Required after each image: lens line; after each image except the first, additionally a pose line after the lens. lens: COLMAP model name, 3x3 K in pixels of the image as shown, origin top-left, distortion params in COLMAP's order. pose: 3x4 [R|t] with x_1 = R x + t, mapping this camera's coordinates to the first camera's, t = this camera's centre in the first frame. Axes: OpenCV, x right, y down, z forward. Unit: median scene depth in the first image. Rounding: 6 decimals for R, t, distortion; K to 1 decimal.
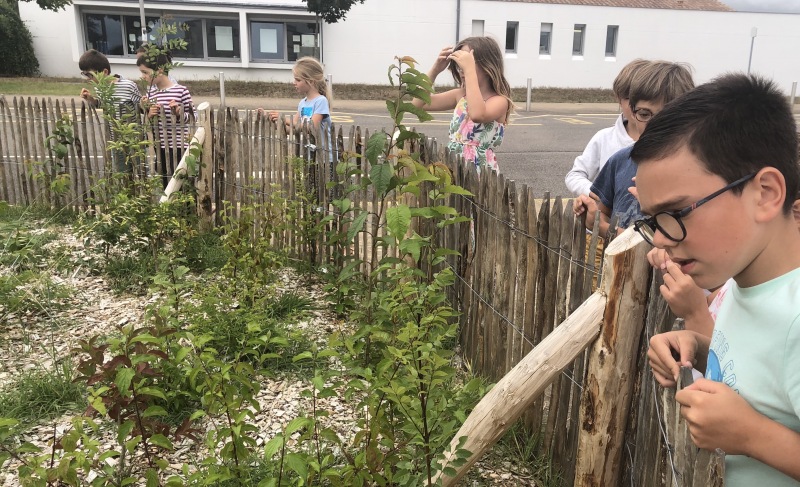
lens RADIAL K [[744.0, 0, 434.4], [0, 744.0, 282.0], [0, 0, 1]] dist [0.011430, -0.000368]
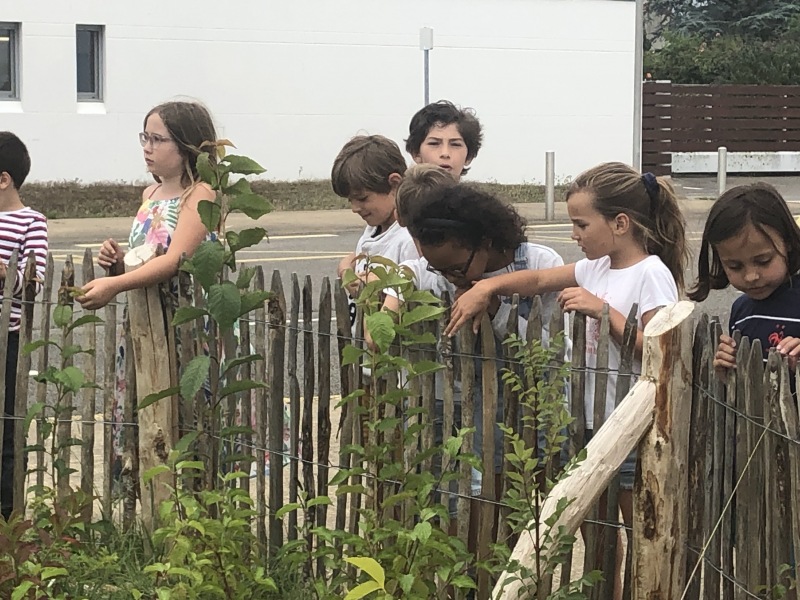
lens RADIAL K [[2201.5, 0, 400.0], [0, 2201.5, 300.0], [0, 0, 1]] dist [0.062181, -0.836359]
pose [[0.923505, -0.052686, 0.379951, -1.090214], [0.128011, 0.976068, -0.175796, 0.358251], [-0.361596, 0.210986, 0.908148, -1.389546]]
